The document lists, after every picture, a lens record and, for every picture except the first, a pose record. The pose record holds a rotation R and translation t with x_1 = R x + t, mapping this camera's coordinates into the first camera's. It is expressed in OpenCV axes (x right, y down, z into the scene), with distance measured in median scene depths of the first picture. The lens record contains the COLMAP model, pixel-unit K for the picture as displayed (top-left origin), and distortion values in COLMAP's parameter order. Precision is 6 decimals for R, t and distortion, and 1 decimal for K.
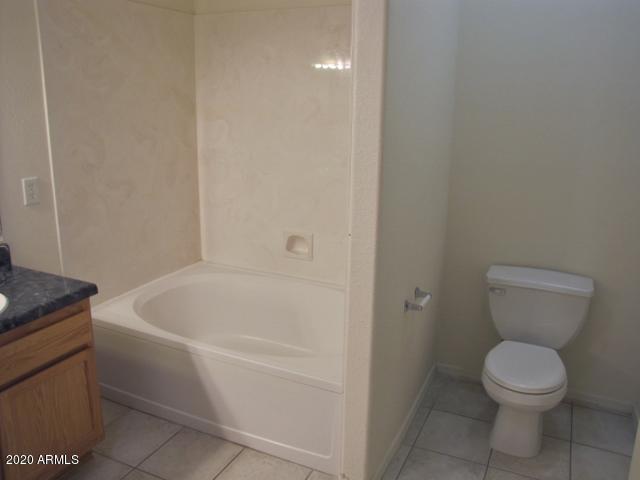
lens RADIAL K [[537.9, 0, 319.7], [0, 537.9, 239.4], [0, 0, 1]] dist [-0.144143, 0.112565]
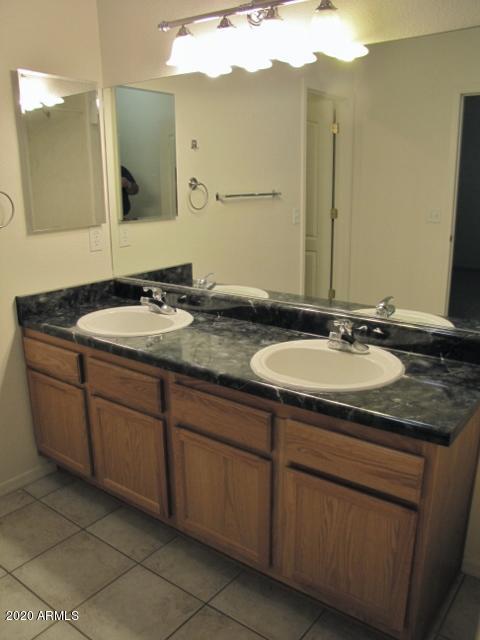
lens RADIAL K [[537.9, 0, 240.5], [0, 537.9, 320.7], [0, 0, 1]] dist [-0.144143, 0.112565]
pose [[-0.207455, 0.248100, -0.946260, 0.177312], [-0.246669, 0.922781, 0.296023, -0.165686], [0.946635, 0.294824, -0.130237, 0.882034]]
